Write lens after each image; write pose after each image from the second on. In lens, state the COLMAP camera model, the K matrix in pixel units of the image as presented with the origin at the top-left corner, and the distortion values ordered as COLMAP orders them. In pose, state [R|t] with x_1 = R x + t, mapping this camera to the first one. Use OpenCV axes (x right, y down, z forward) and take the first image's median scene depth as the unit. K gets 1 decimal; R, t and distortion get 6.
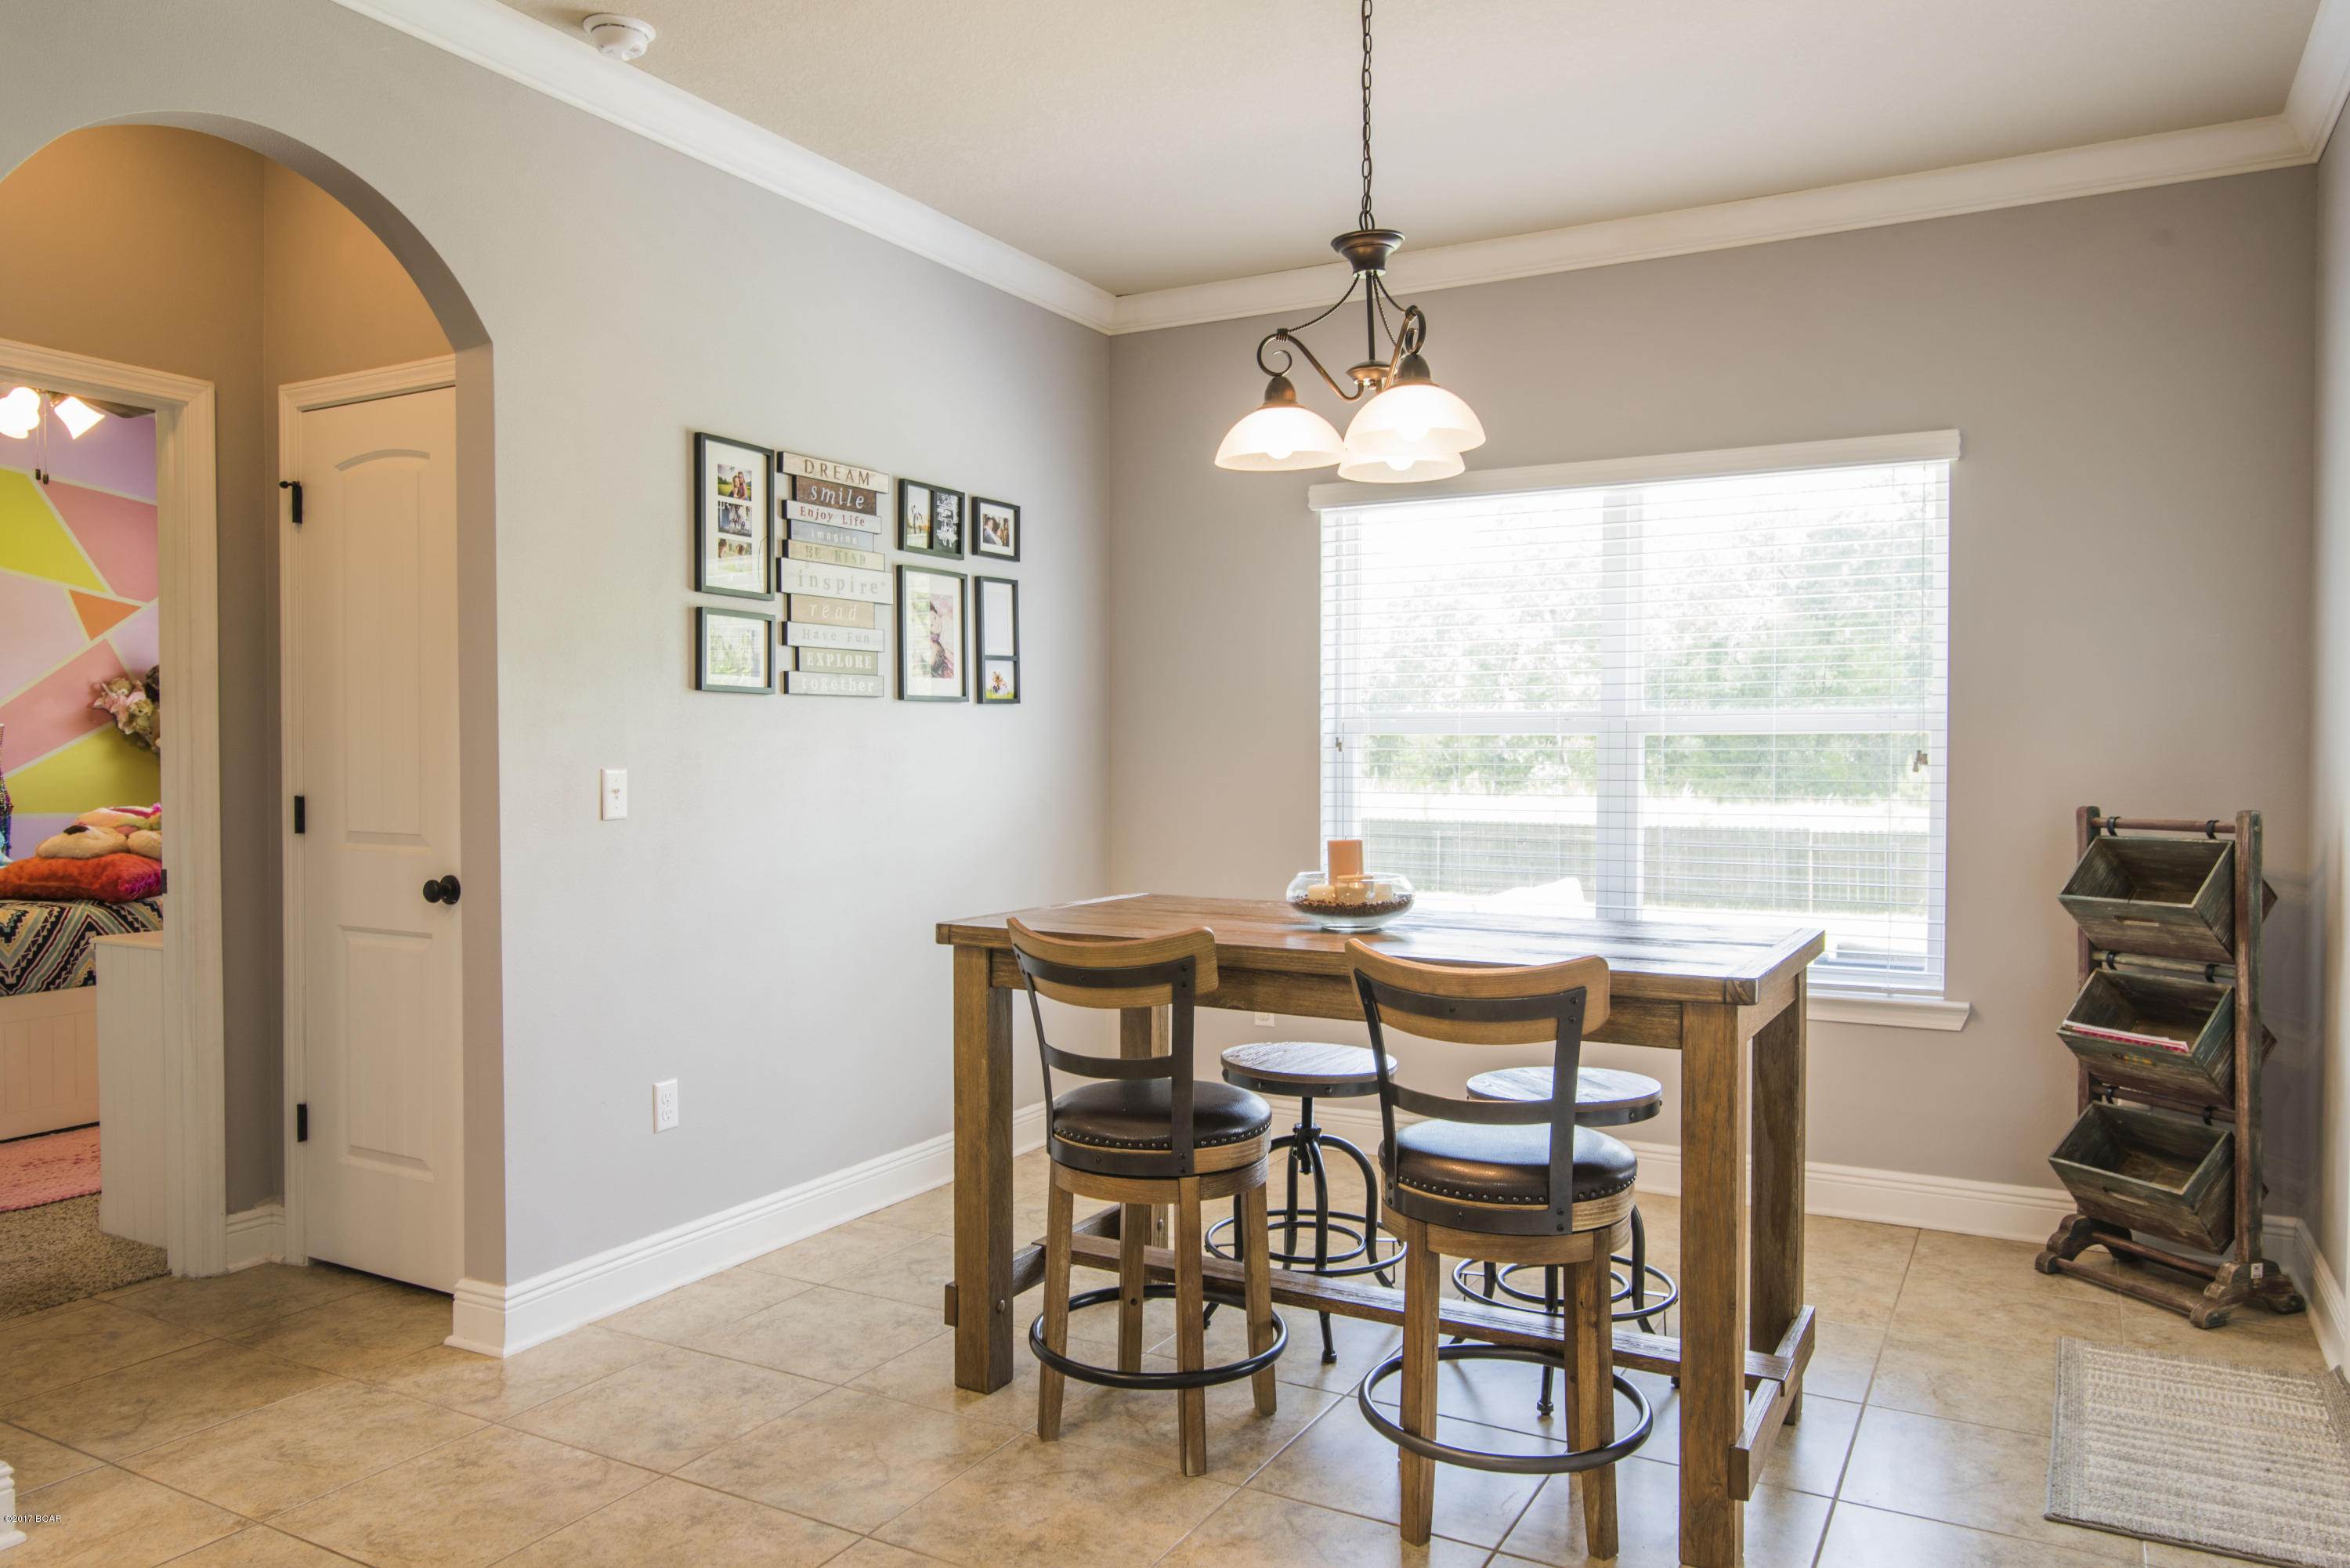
lens RADIAL K [[1610.2, 0, 1175.0], [0, 1610.2, 784.0], [0, 0, 1]] dist [-0.001502, 0.001834]
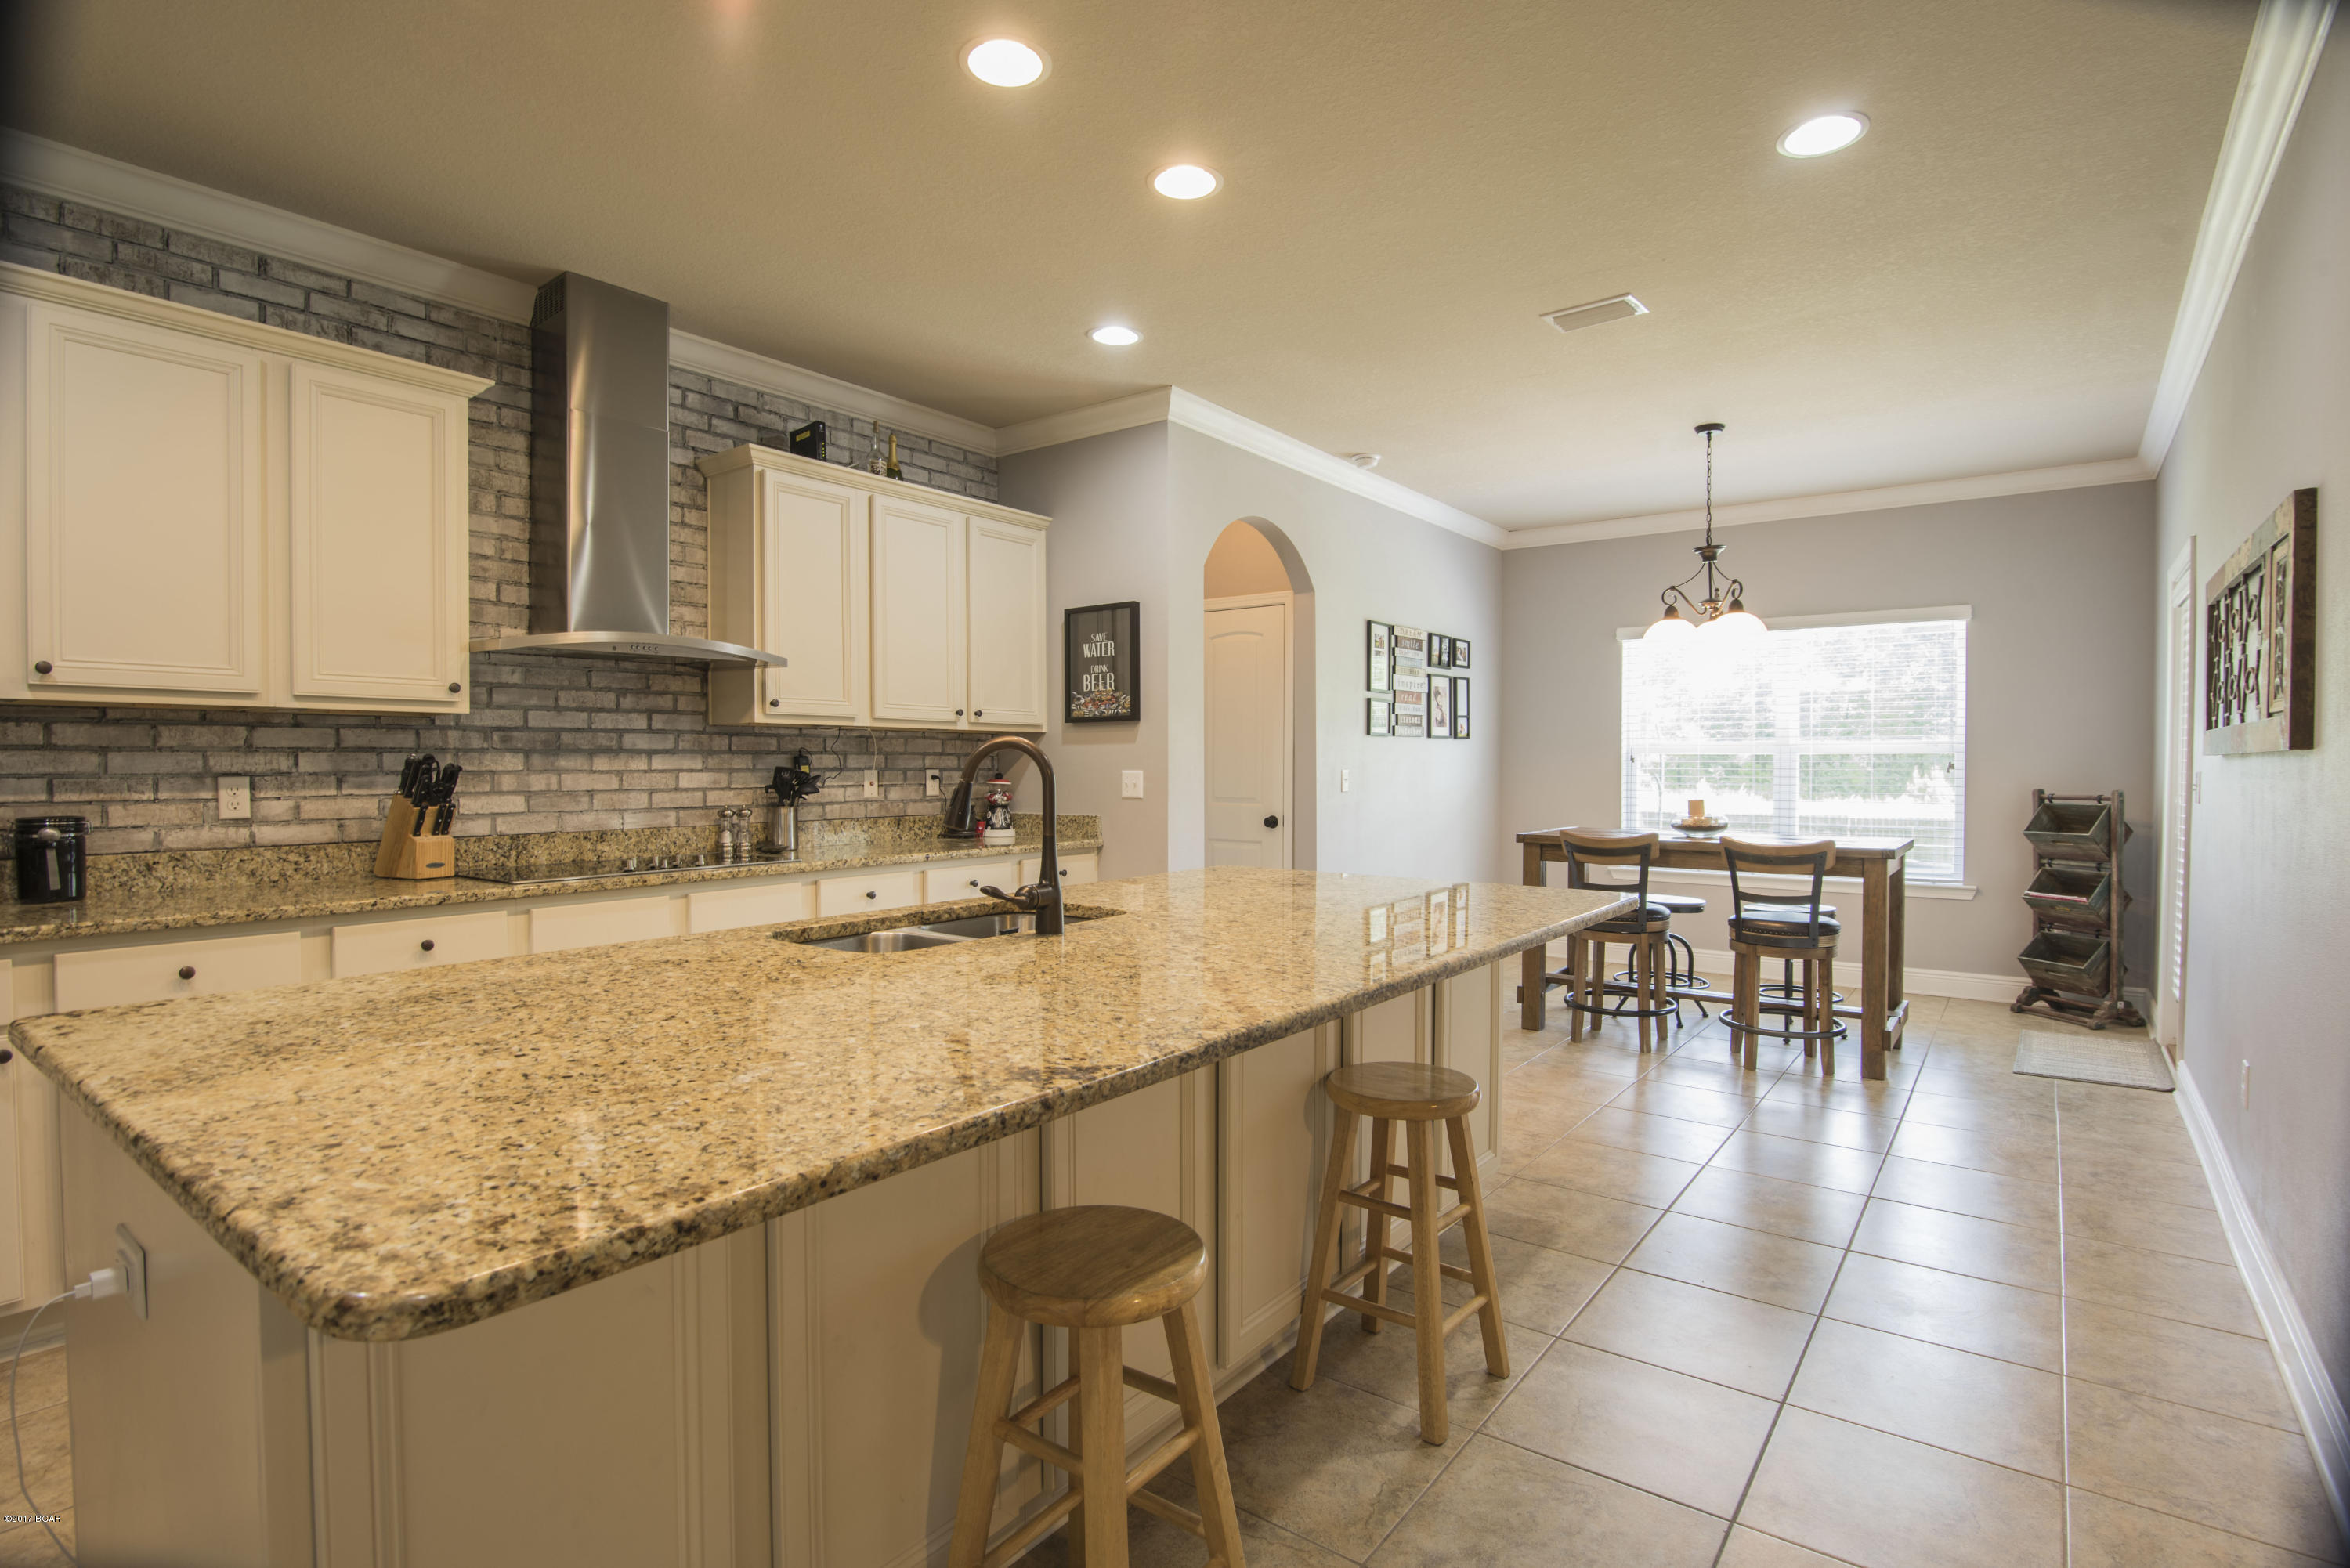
lens RADIAL K [[1161.9, 0, 1175.0], [0, 1161.9, 784.0], [0, 0, 1]] dist [-0.017008, -0.000634]
pose [[0.990230, 0.002961, -0.139414, -0.339447], [-0.003303, 0.999992, -0.002216, 0.014480], [0.139407, 0.002655, 0.990232, -0.645020]]
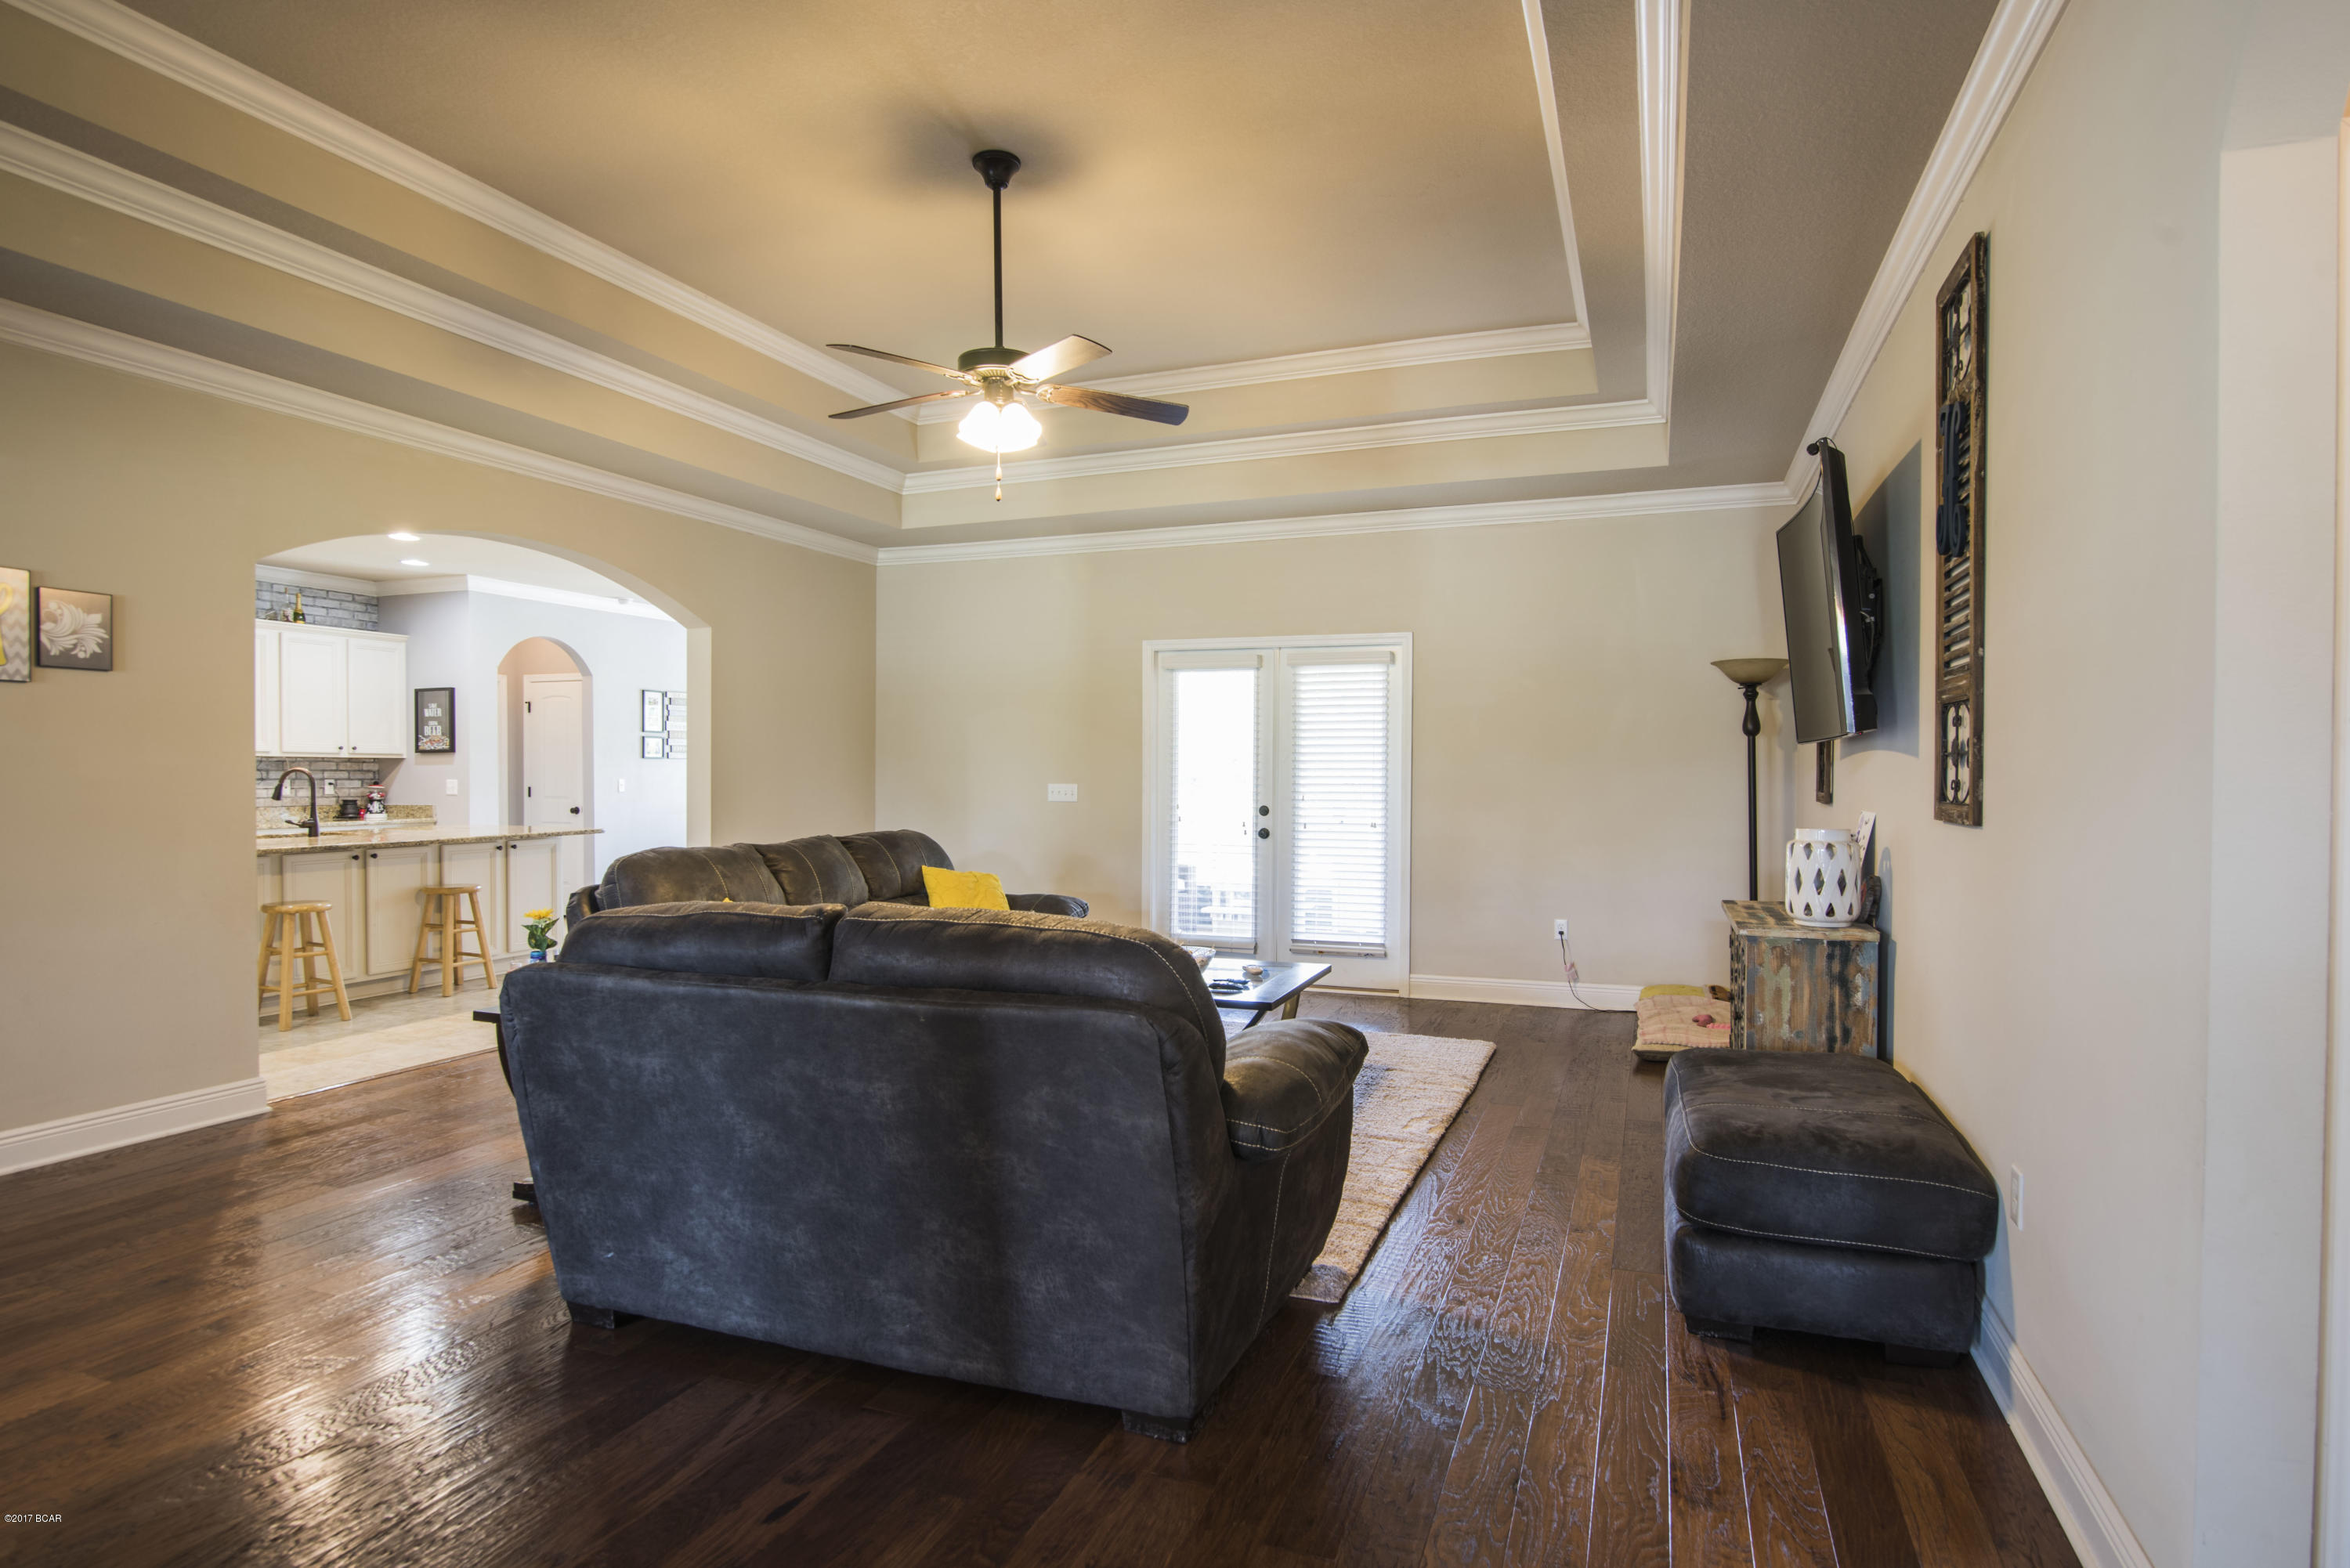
lens RADIAL K [[1317.6, 0, 1183.6], [0, 1317.6, 788.7], [0, 0, 1]] dist [0.001102, 0.000310]
pose [[0.993187, -0.001716, 0.116515, 0.598056], [0.002609, 0.999968, -0.007517, 0.039059], [-0.116498, 0.007770, 0.993160, -2.200998]]
